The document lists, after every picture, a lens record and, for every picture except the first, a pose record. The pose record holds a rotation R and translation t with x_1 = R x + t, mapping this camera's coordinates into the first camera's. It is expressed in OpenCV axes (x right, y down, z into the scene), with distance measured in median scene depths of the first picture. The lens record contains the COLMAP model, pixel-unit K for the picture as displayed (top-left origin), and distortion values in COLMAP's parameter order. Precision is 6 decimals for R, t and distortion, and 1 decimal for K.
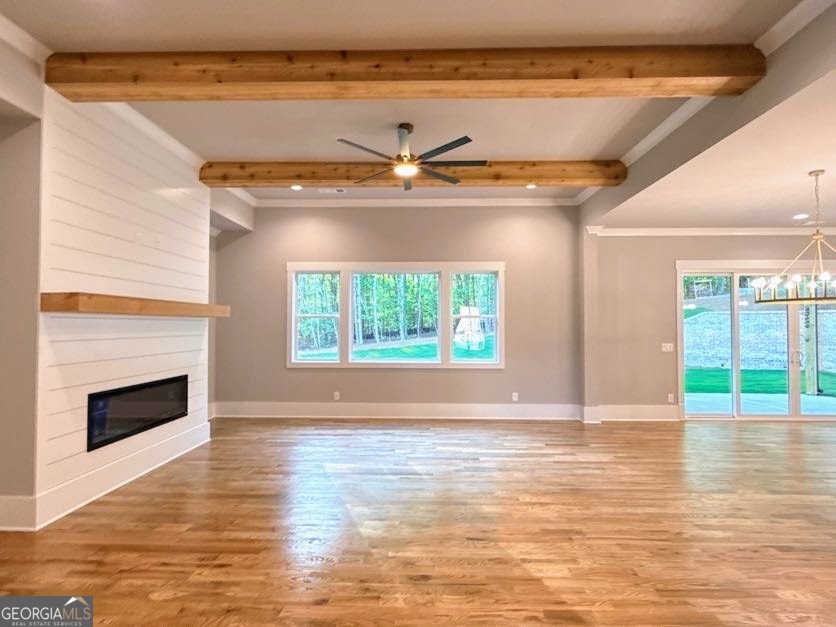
lens RADIAL K [[441.4, 0, 418.0], [0, 441.4, 313.5], [0, 0, 1]] dist [0.003410, 0.000480]
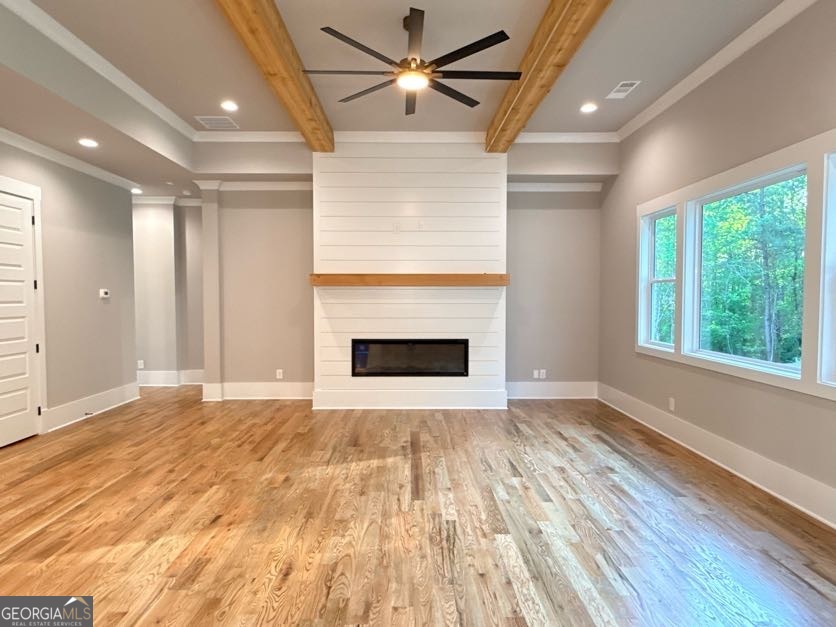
lens RADIAL K [[483.0, 0, 391.3], [0, 483.0, 313.2], [0, 0, 1]] dist [0.006383, 0.001661]
pose [[0.033828, 0.033423, -0.998869, 0.897091], [0.027588, 0.999029, 0.034362, 0.037630], [0.999047, -0.028719, 0.032873, 1.049308]]
